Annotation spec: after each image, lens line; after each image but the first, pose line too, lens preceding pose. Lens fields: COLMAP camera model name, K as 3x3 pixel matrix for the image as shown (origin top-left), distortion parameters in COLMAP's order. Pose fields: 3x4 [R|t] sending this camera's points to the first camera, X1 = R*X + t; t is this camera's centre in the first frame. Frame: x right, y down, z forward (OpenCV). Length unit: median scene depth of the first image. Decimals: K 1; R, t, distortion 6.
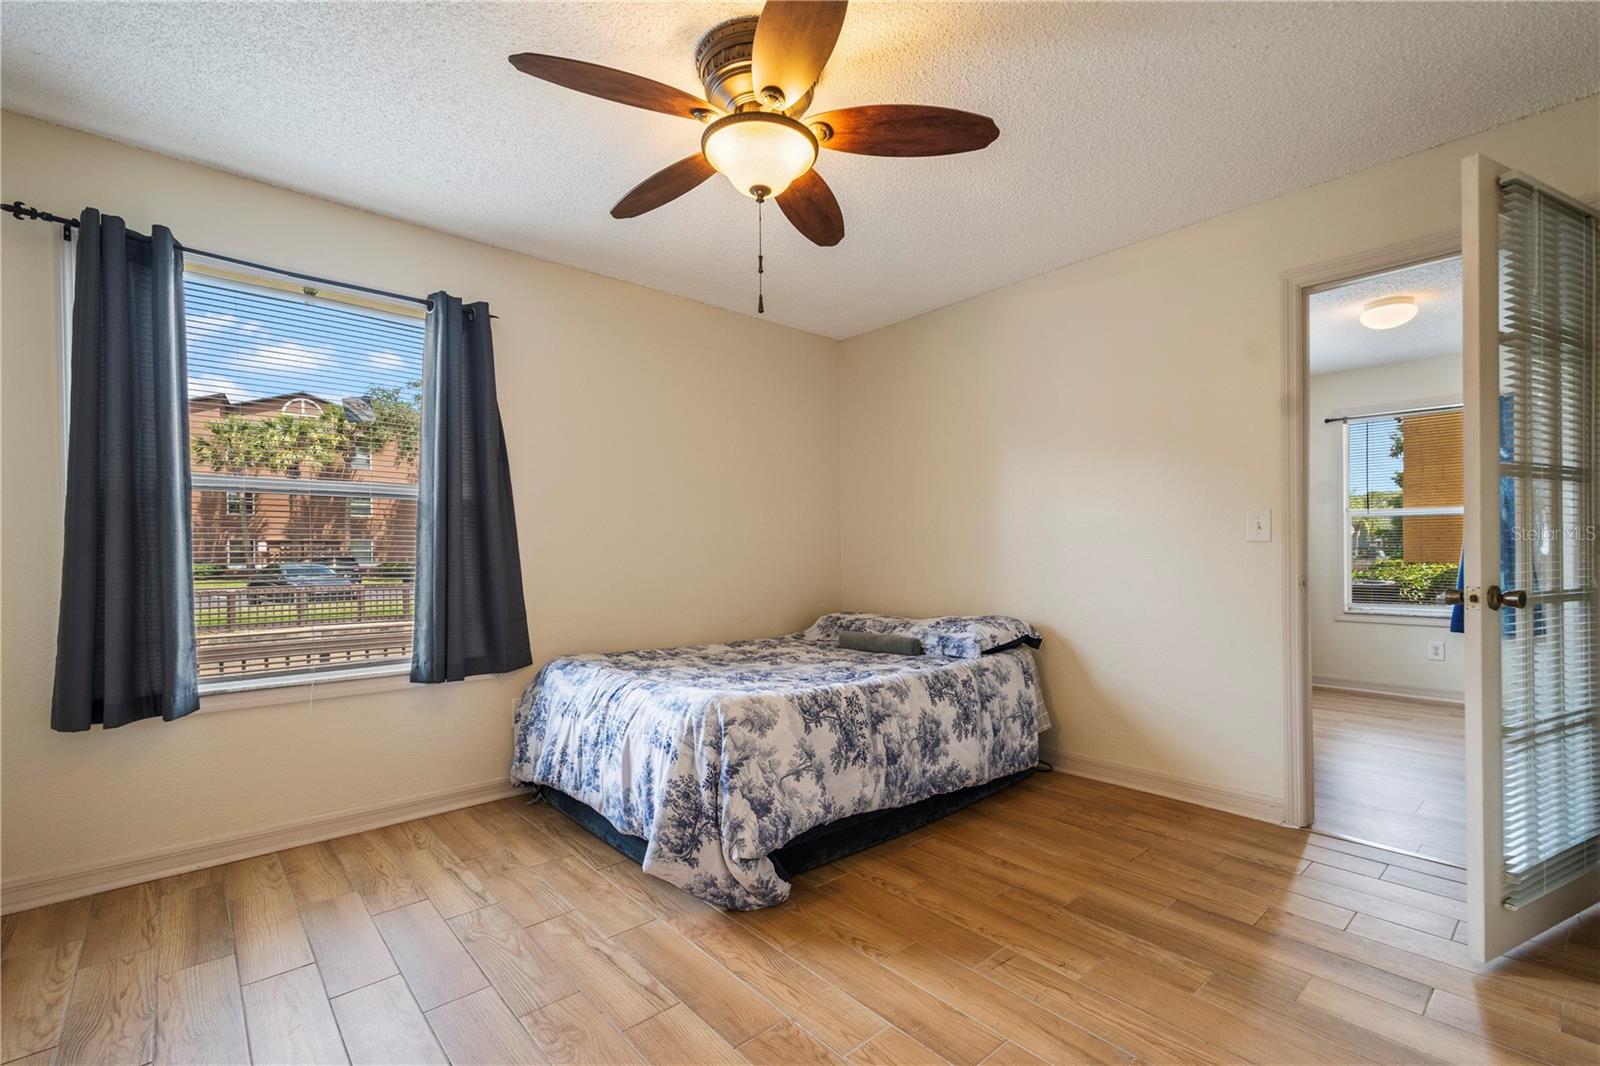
lens RADIAL K [[700.7, 0, 806.4], [0, 700.7, 561.9], [0, 0, 1]] dist [0.007537, -0.000487]
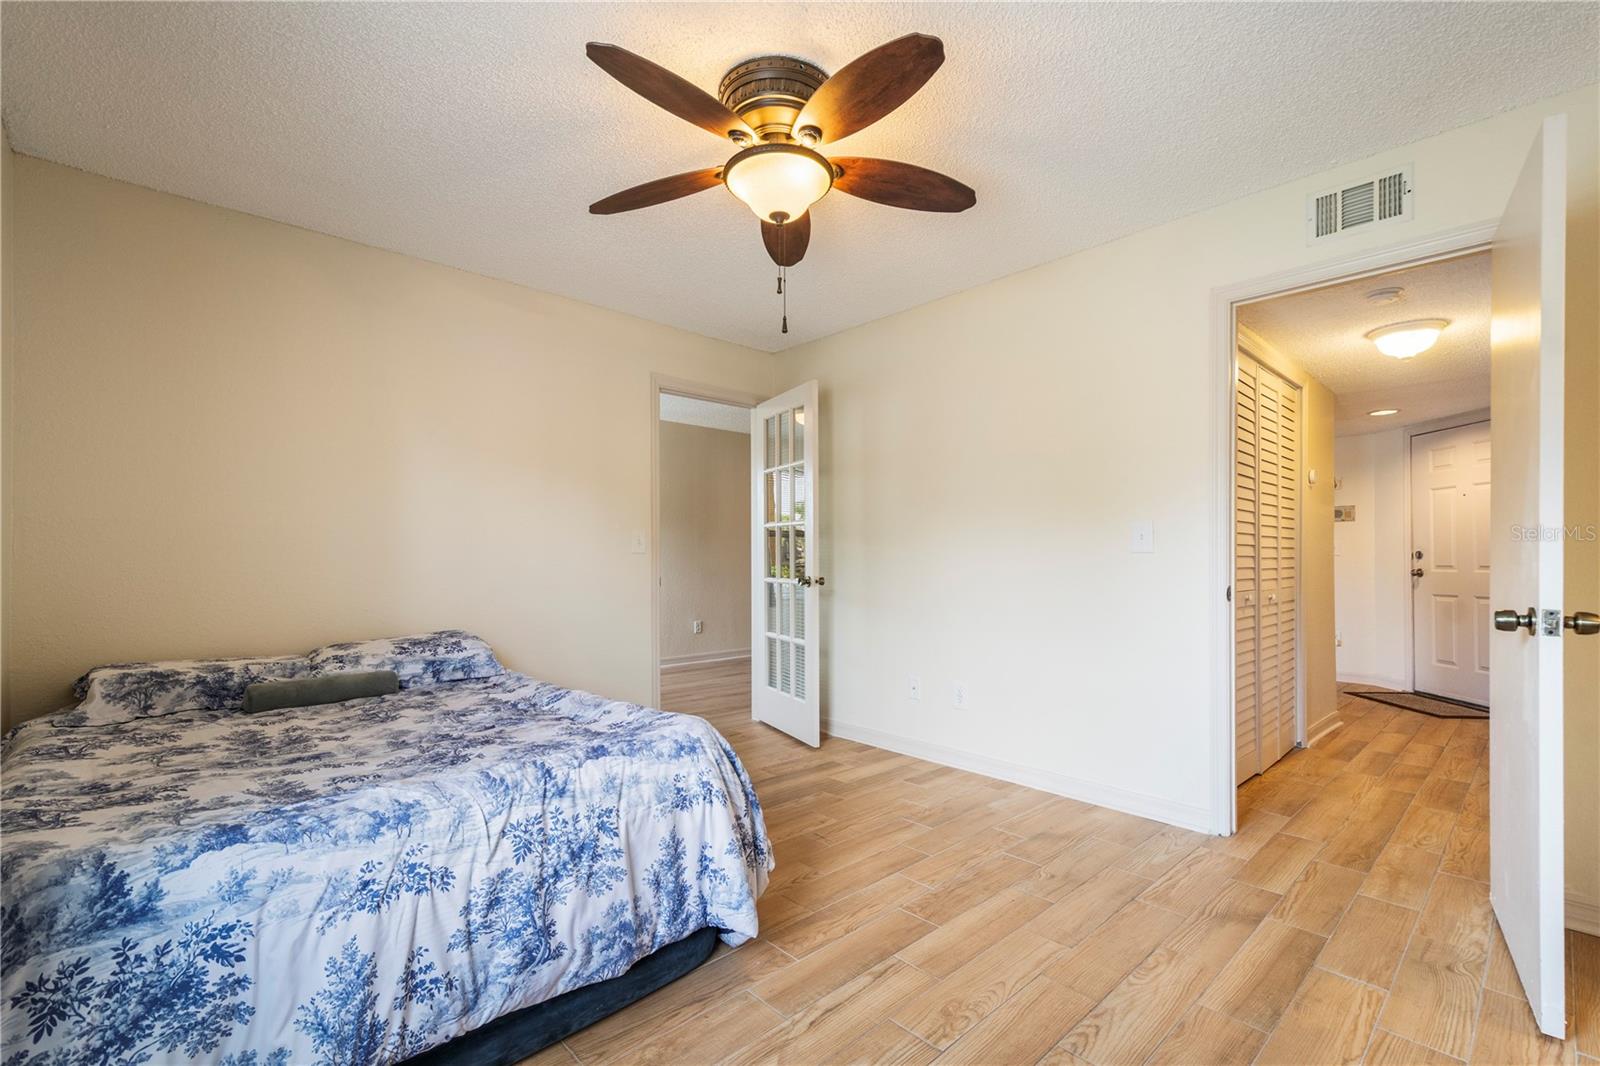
lens RADIAL K [[691.1, 0, 799.0], [0, 691.1, 560.8], [0, 0, 1]] dist [-0.000057, -0.000138]
pose [[-0.009008, 0.003350, 0.999954, -0.965871], [0.015376, 0.999877, -0.003211, -0.005373], [-0.999841, 0.015346, -0.009059, 0.862777]]
